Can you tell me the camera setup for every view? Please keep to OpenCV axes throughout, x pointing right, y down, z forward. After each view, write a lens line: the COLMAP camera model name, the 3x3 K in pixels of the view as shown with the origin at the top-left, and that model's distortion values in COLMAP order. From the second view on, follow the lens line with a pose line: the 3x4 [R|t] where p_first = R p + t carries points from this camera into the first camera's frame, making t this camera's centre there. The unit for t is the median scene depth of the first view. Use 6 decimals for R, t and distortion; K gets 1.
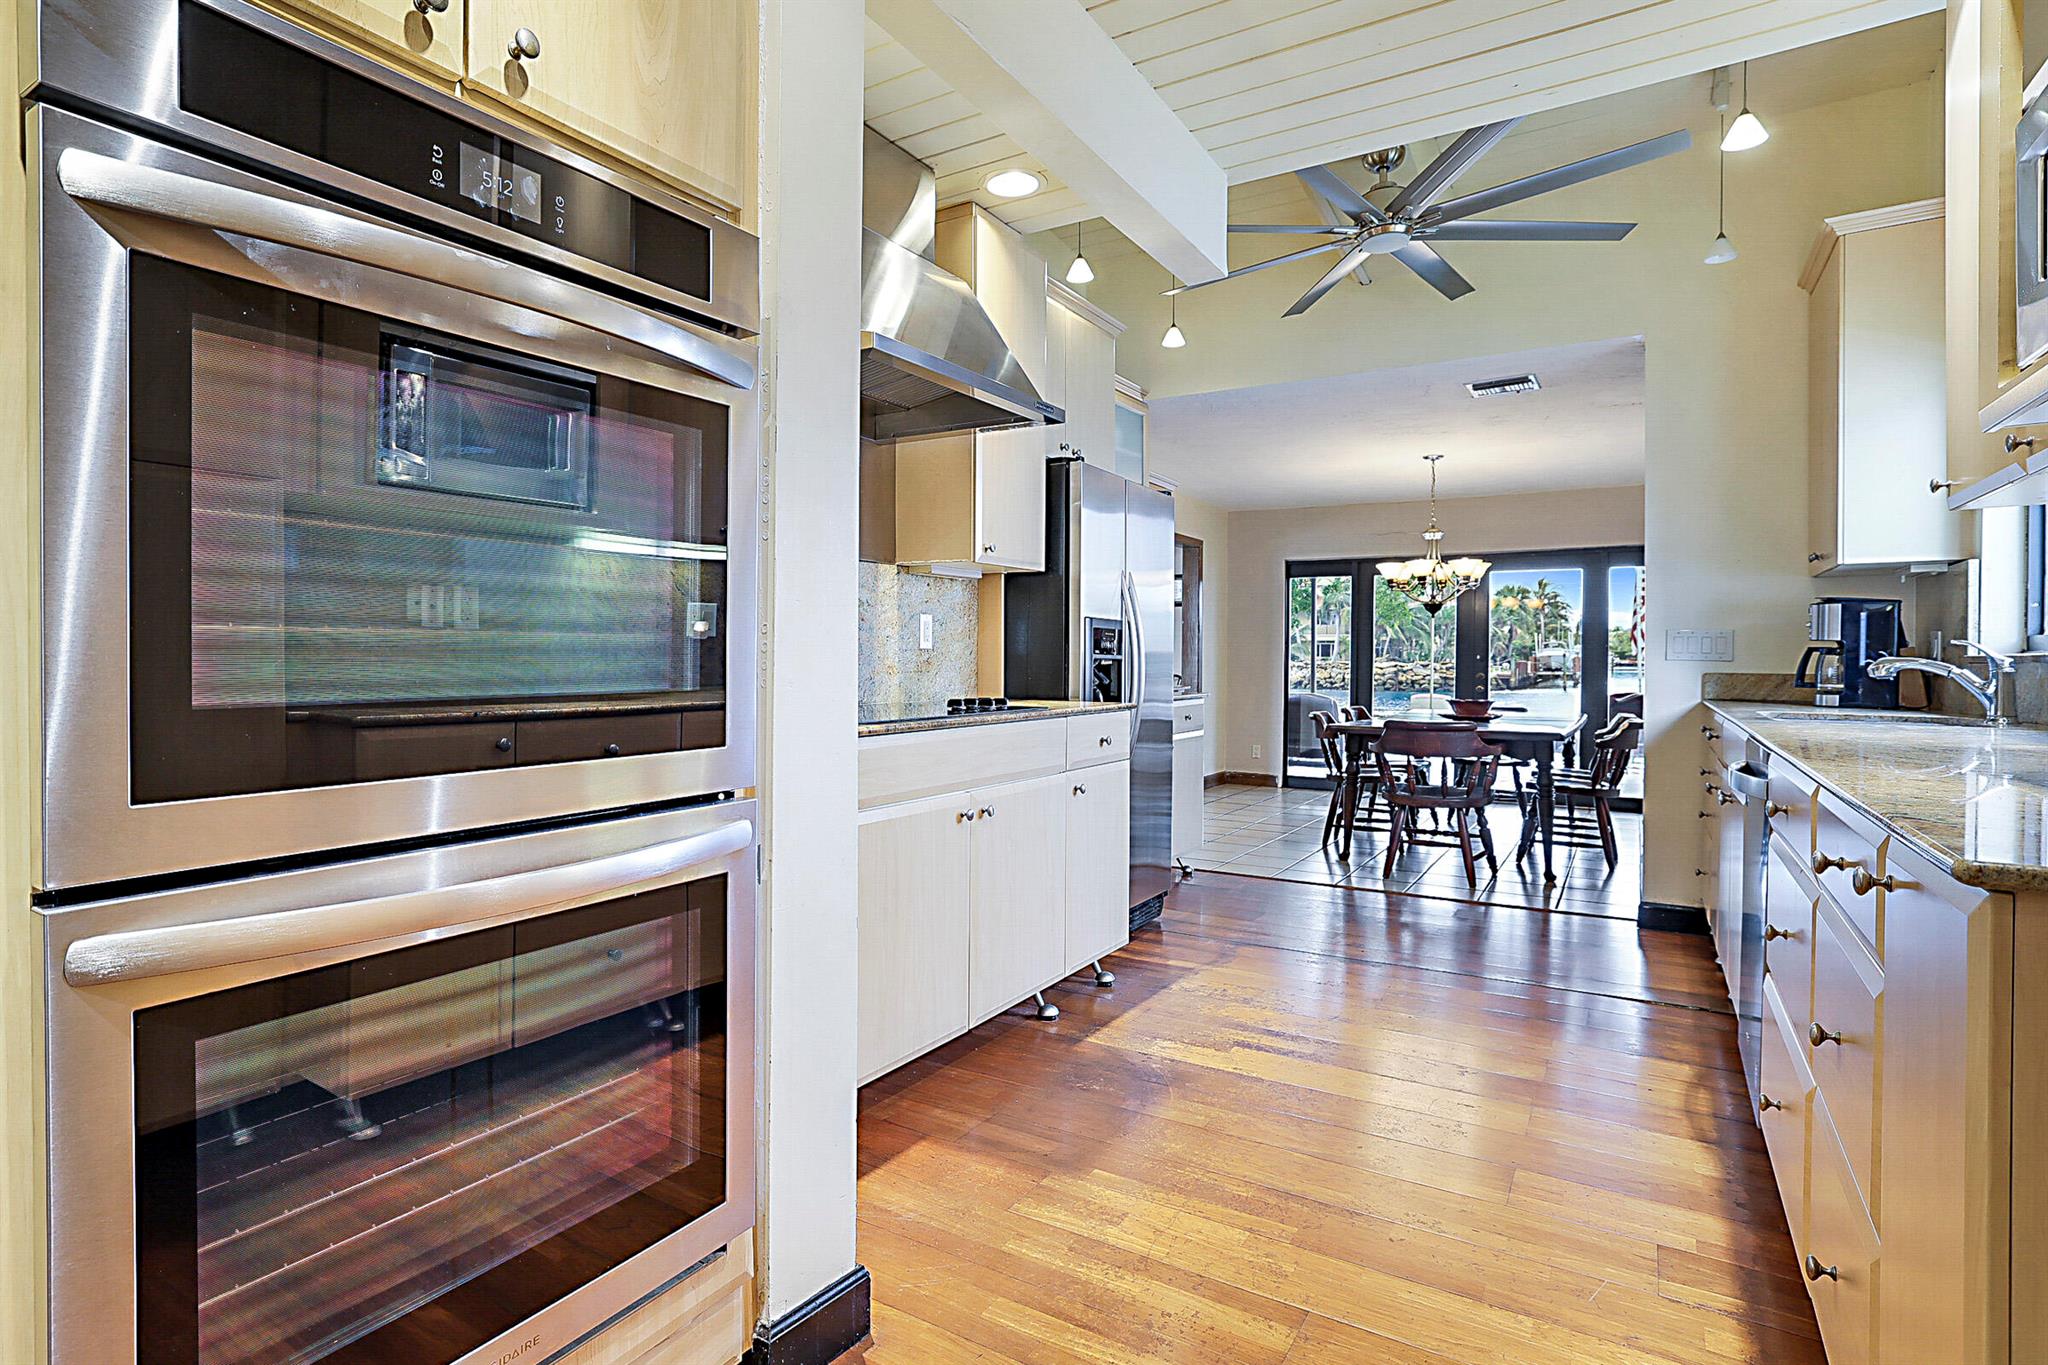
lens RADIAL K [[1083.3, 0, 906.4], [0, 1083.3, 670.9], [0, 0, 1]] dist [-0.013548, 0.007215]
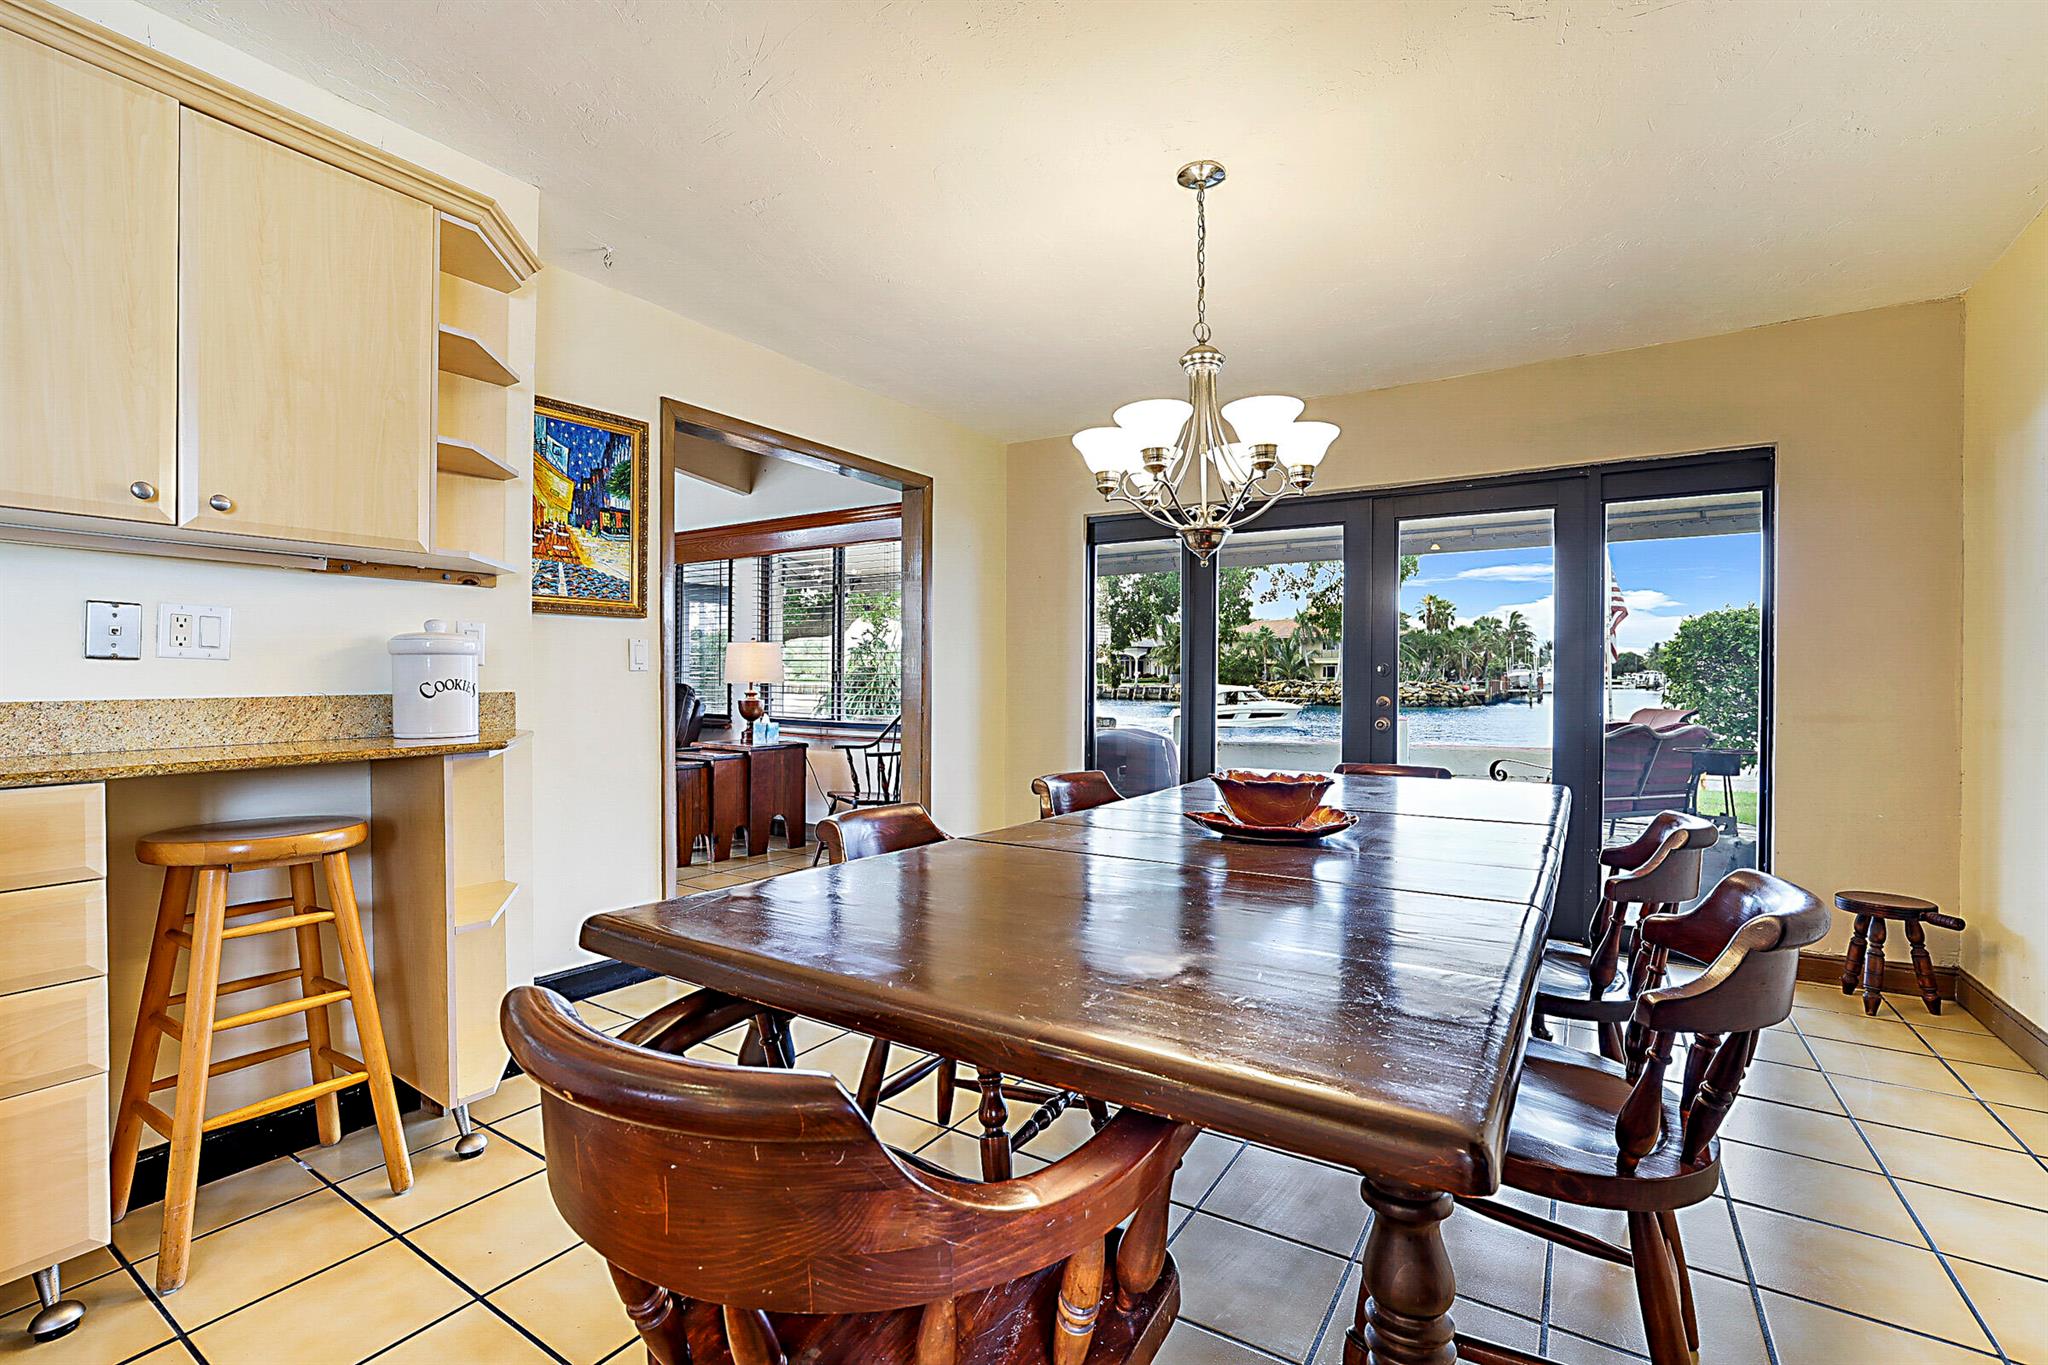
lens RADIAL K [[898.7, 0, 1023.1], [0, 898.7, 678.5], [0, 0, 1]] dist [-0.025345, 0.006936]
pose [[0.999529, -0.002526, 0.030593, 0.593570], [0.002921, 0.999913, -0.012870, -0.004117], [-0.030558, 0.012954, 0.999449, 0.964769]]
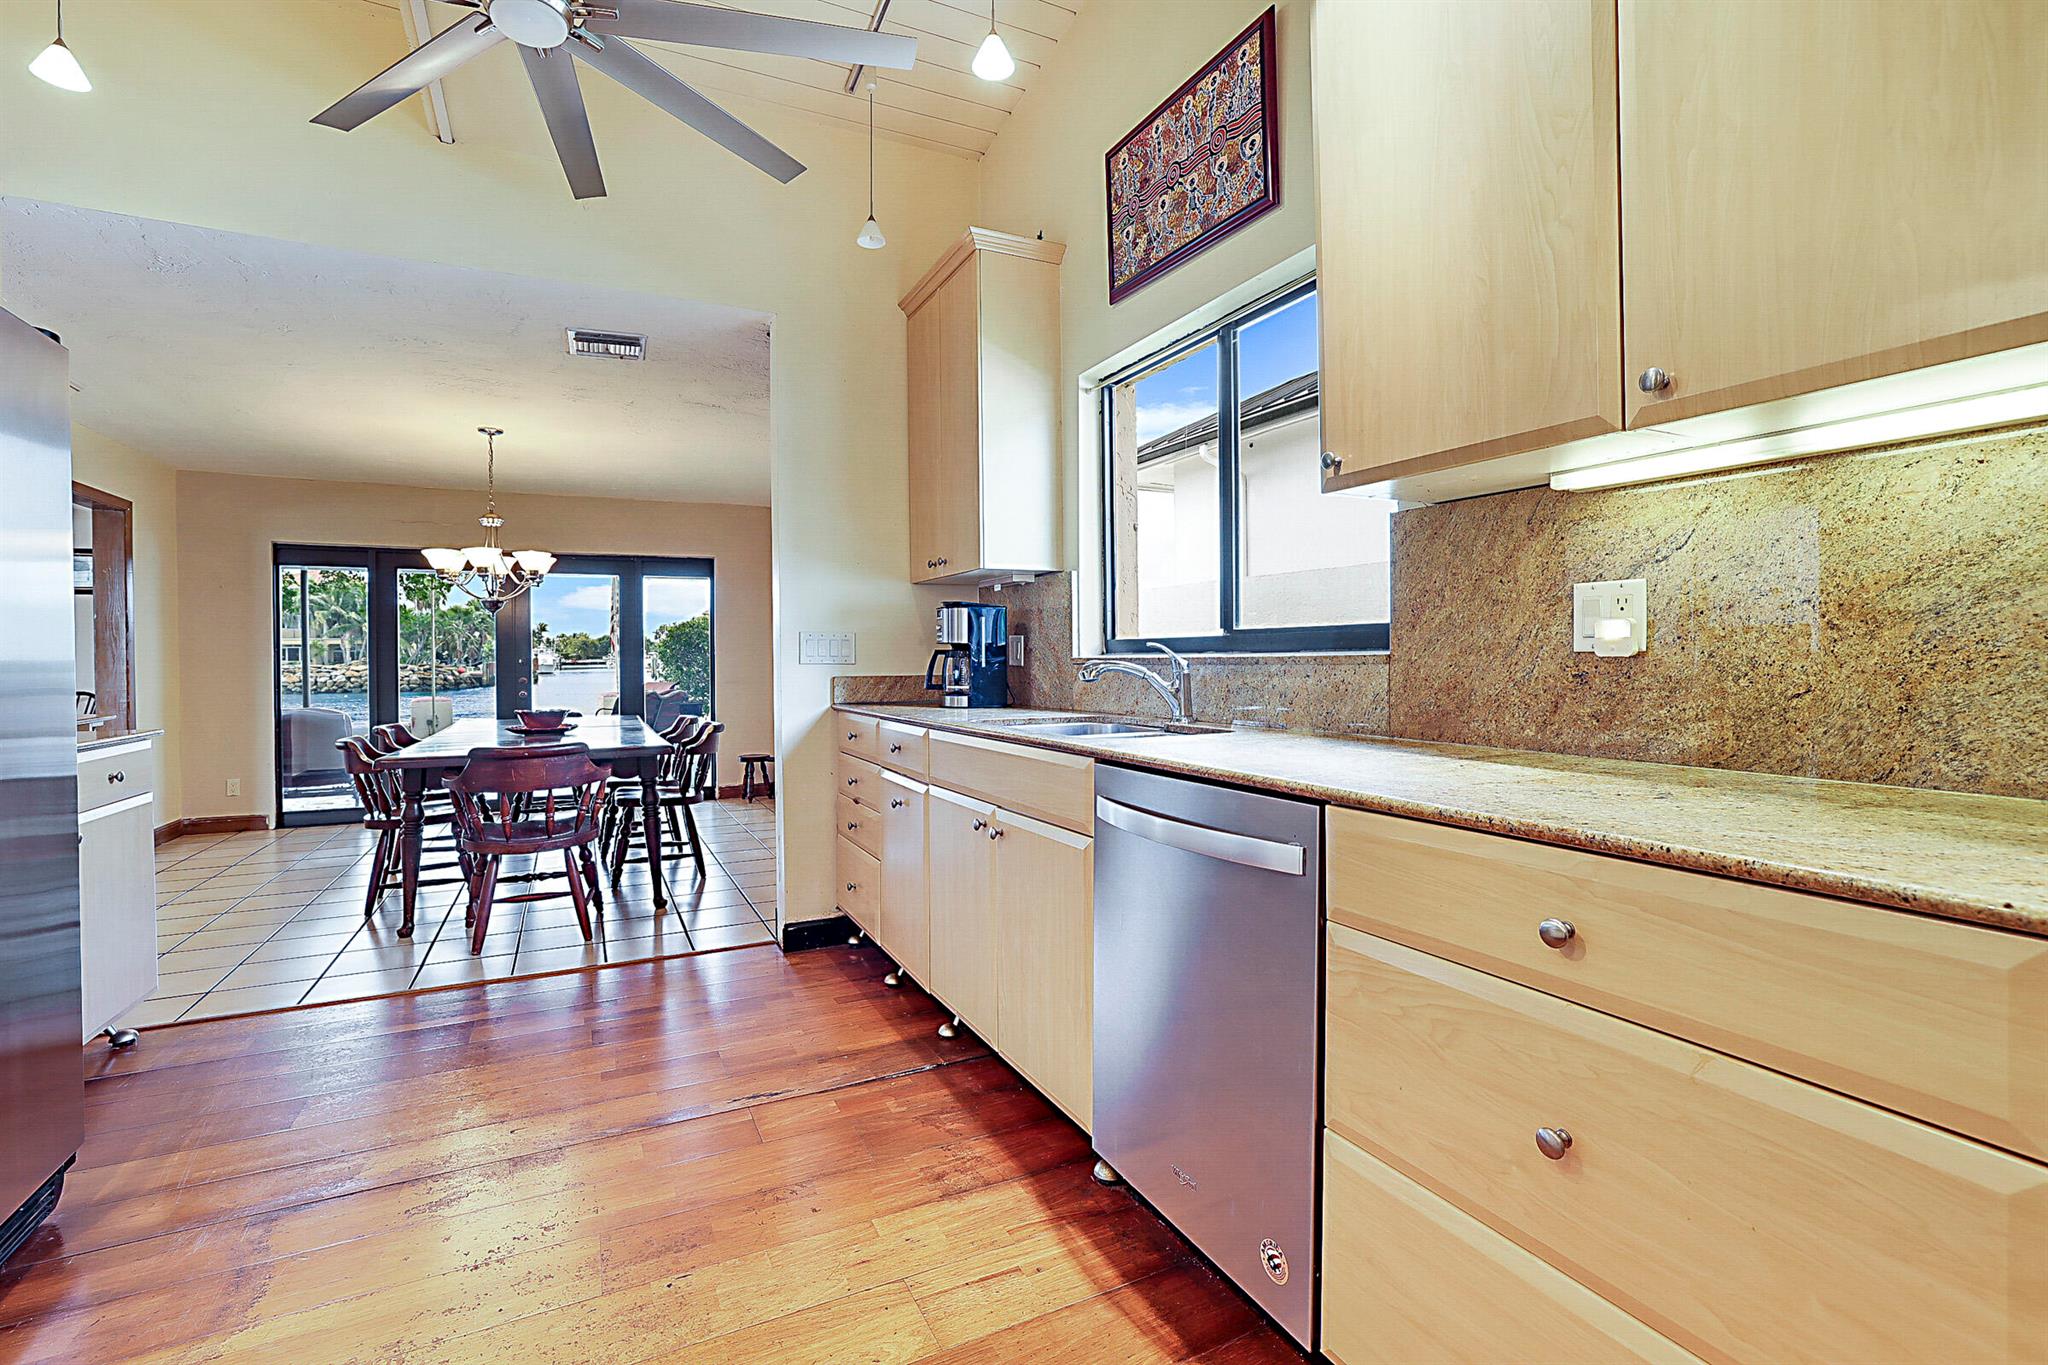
lens RADIAL K [[898.7, 0, 1027.0], [0, 898.7, 667.4], [0, 0, 1]] dist [-0.025345, 0.006936]
pose [[0.485416, -0.018998, 0.874077, 0.101825], [0.021532, 0.999720, 0.009772, -0.009787], [-0.874018, 0.014077, 0.485689, 0.407231]]
